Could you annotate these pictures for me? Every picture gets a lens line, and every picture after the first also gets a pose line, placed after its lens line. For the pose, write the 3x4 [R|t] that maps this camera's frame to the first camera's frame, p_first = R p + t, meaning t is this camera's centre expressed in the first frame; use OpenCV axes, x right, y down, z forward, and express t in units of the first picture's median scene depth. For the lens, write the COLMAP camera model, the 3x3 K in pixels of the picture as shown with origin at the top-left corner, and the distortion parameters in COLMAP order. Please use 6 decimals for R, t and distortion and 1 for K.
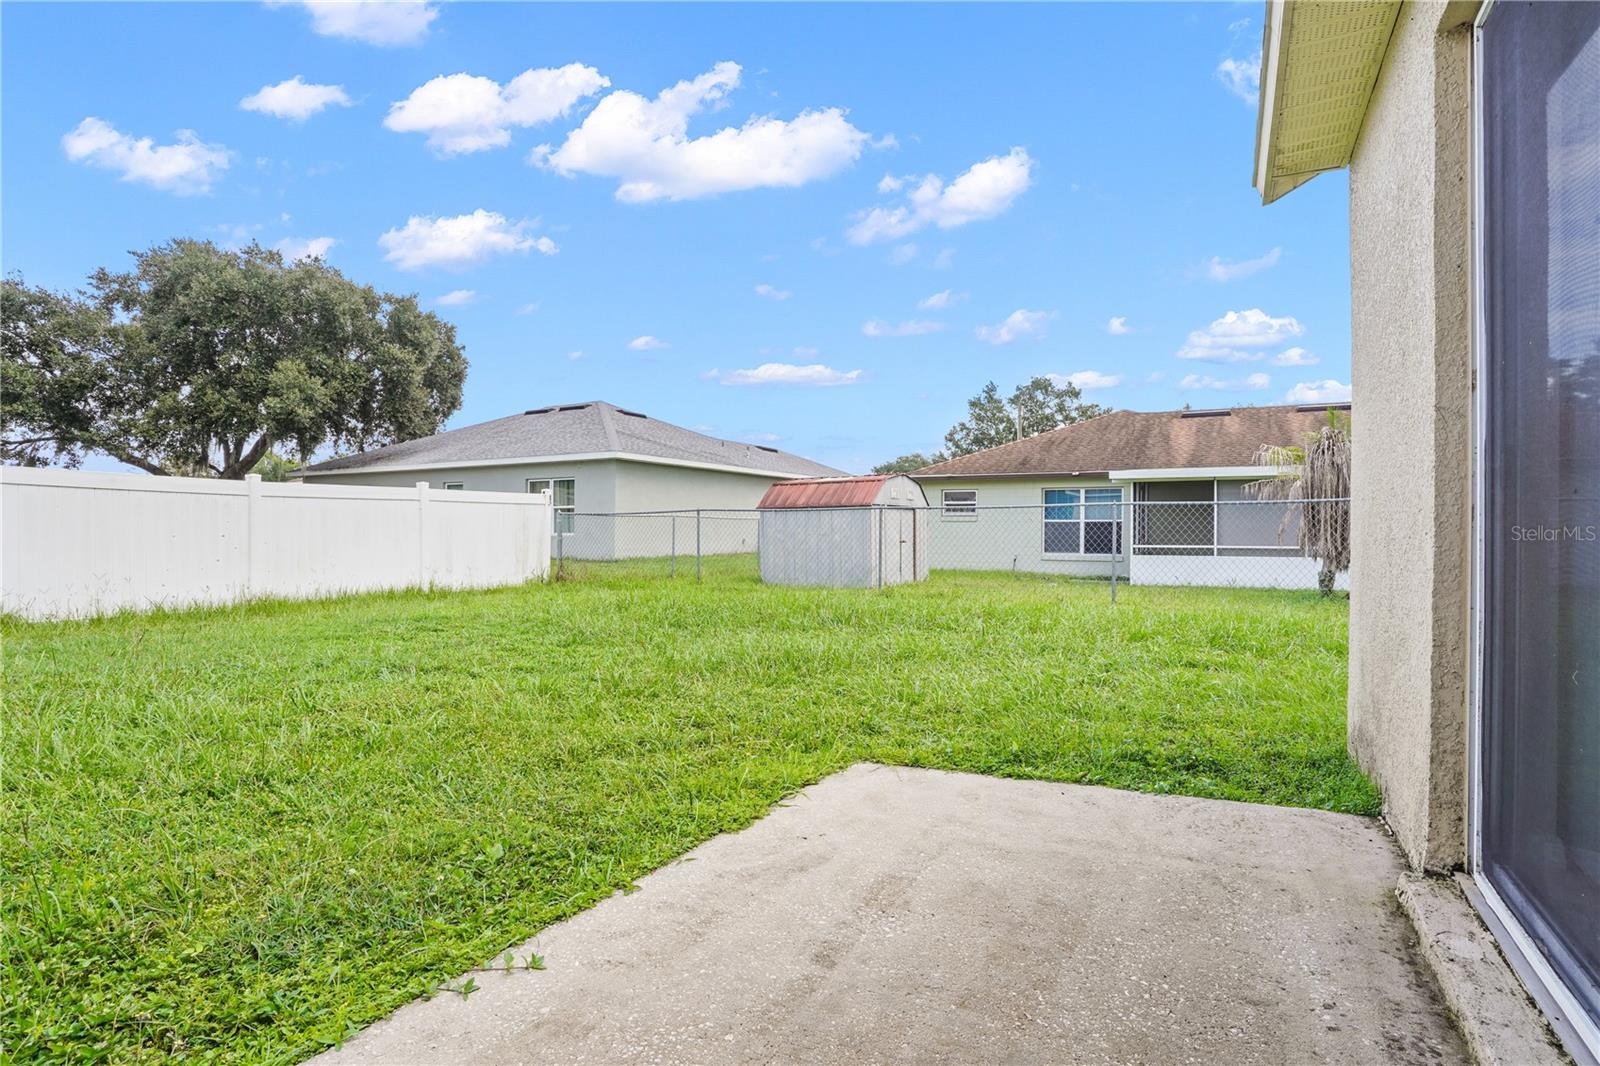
lens RADIAL K [[796.8, 0, 812.5], [0, 796.8, 534.9], [0, 0, 1]] dist [-0.046826, 0.015151]
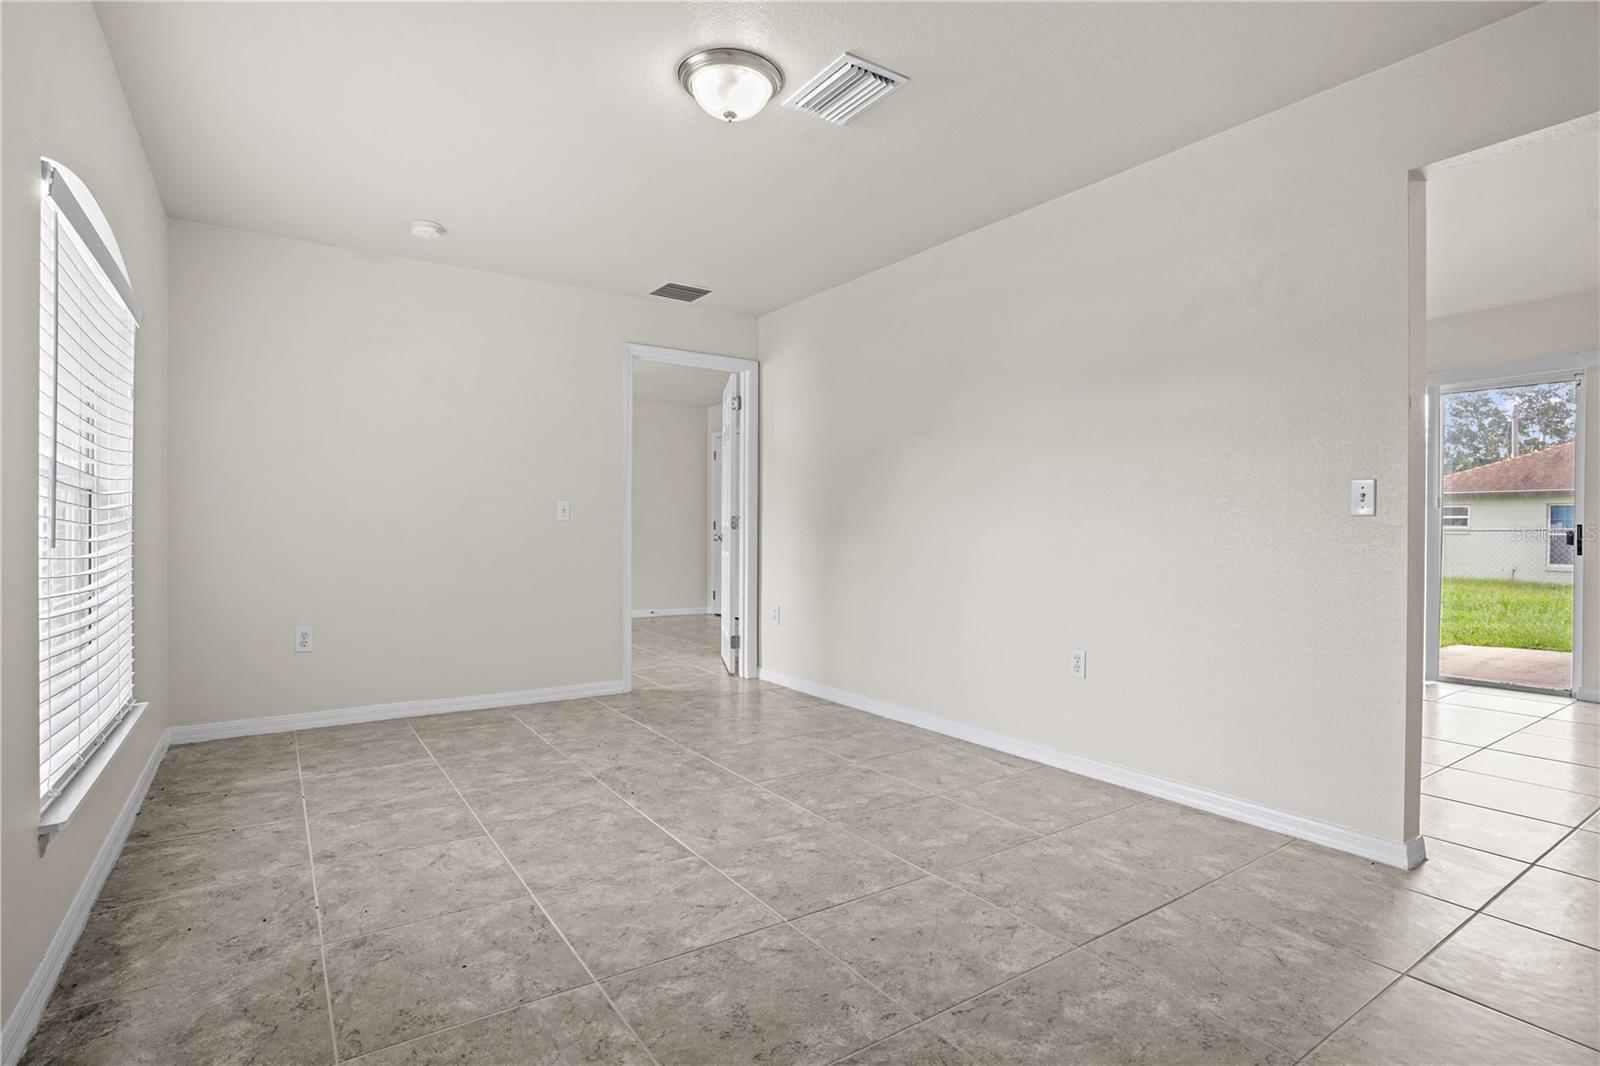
lens RADIAL K [[796.8, 0, 802.2], [0, 796.8, 531.9], [0, 0, 1]] dist [-0.046826, 0.015151]
pose [[0.884797, -0.003306, -0.465965, -0.109795], [-0.000760, 0.999963, -0.008538, -0.010006], [0.465976, 0.007908, 0.884762, -0.375154]]
